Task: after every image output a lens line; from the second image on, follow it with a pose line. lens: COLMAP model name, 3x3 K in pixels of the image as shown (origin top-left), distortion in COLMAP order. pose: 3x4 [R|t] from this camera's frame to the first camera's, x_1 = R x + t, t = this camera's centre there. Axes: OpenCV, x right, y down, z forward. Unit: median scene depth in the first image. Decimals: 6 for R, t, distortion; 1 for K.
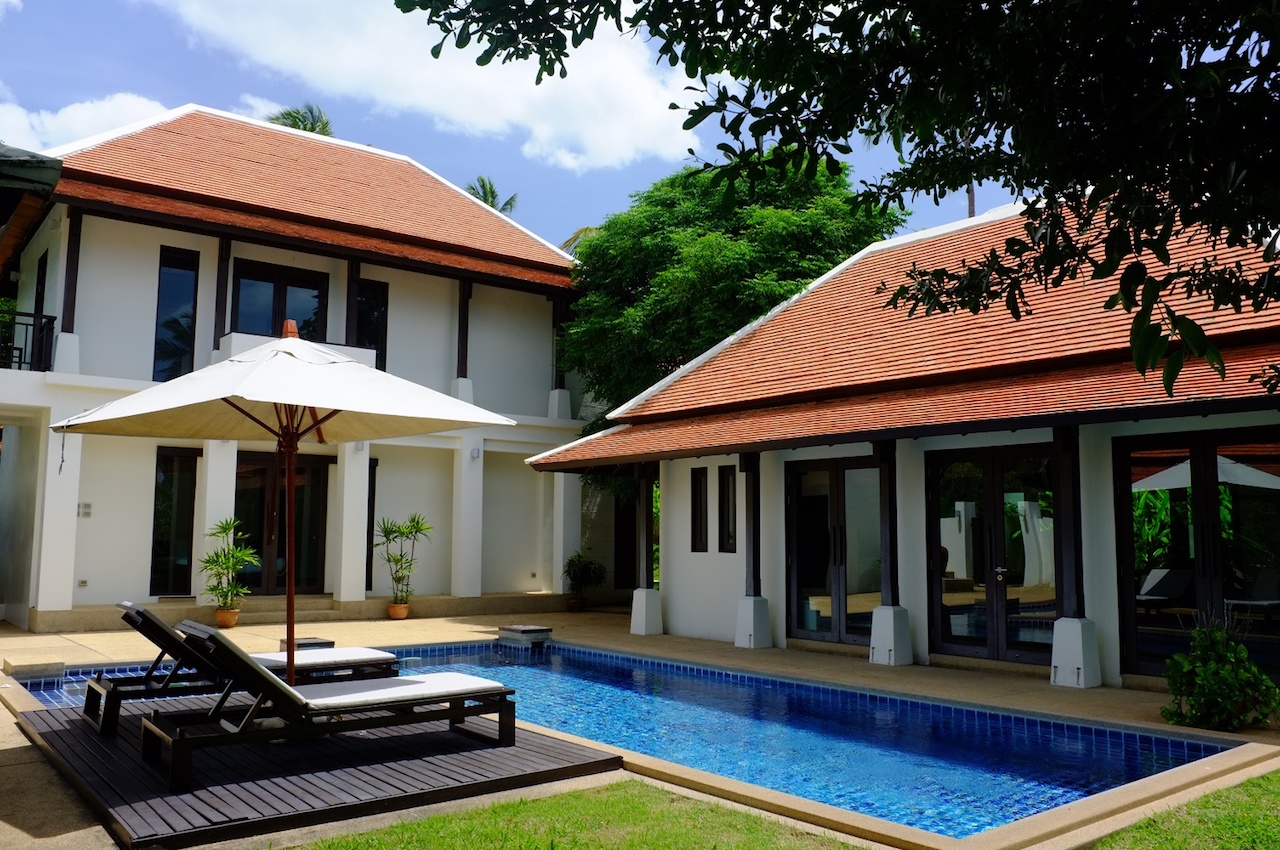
lens RADIAL K [[975.6, 0, 640.0], [0, 975.6, 425.0], [0, 0, 1]] dist [-0.079182, -0.001377]
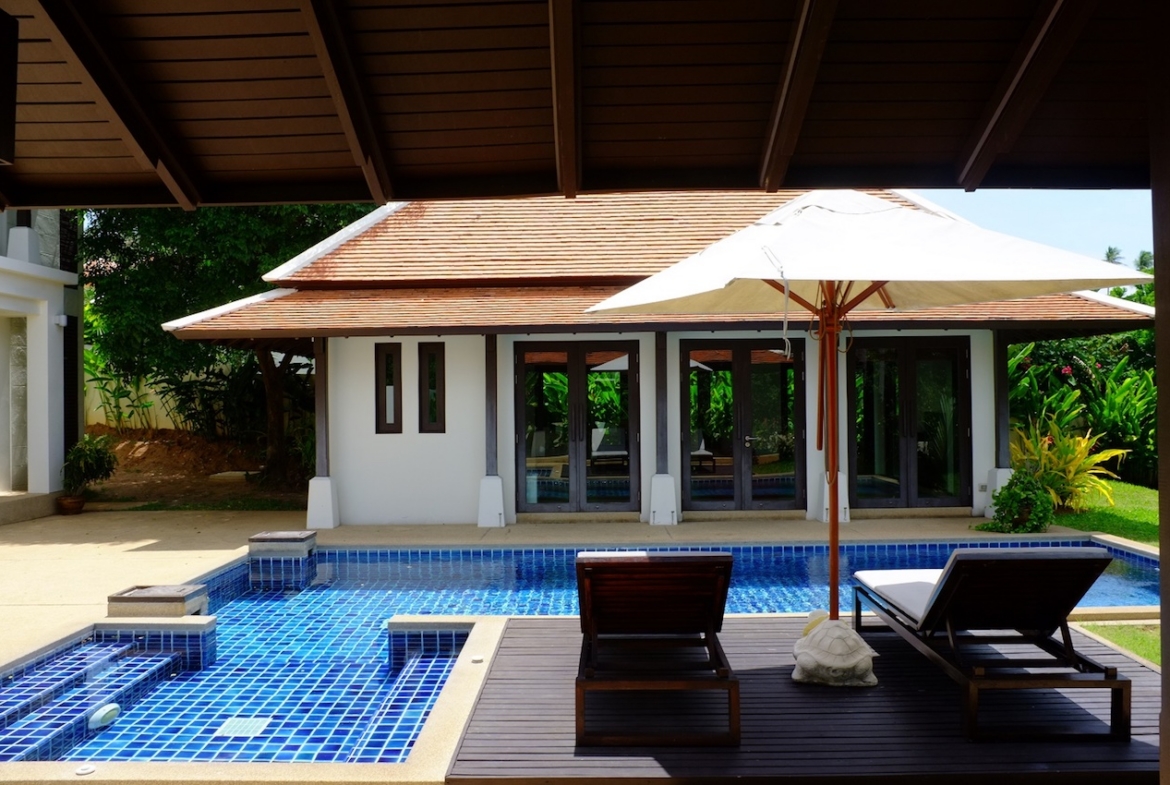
lens RADIAL K [[953.6, 0, 586.5], [0, 953.6, 377.2], [0, 0, 1]] dist [-0.131920, 0.007412]
pose [[0.636183, -0.004371, 0.771526, -0.563049], [-0.071992, 0.995285, 0.065001, 0.005178], [-0.768172, -0.096896, 0.632869, 0.310864]]
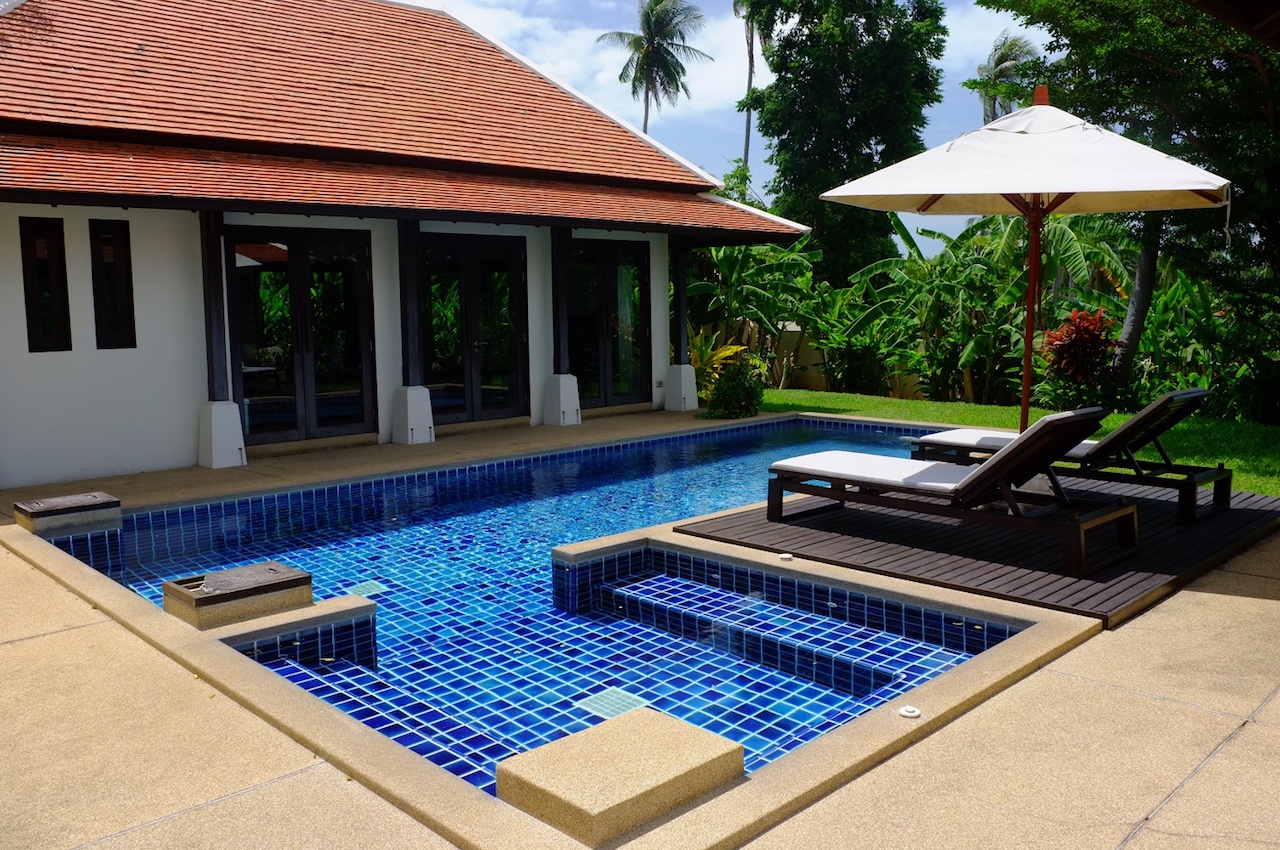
lens RADIAL K [[1009.5, 0, 733.9], [0, 1009.5, 420.6], [0, 0, 1]] dist [-0.100611, -0.004321]
pose [[-0.201663, -0.126452, 0.971258, -0.694075], [-0.114593, 0.987867, 0.104821, 0.063970], [-0.972728, -0.090161, -0.213707, 0.756817]]
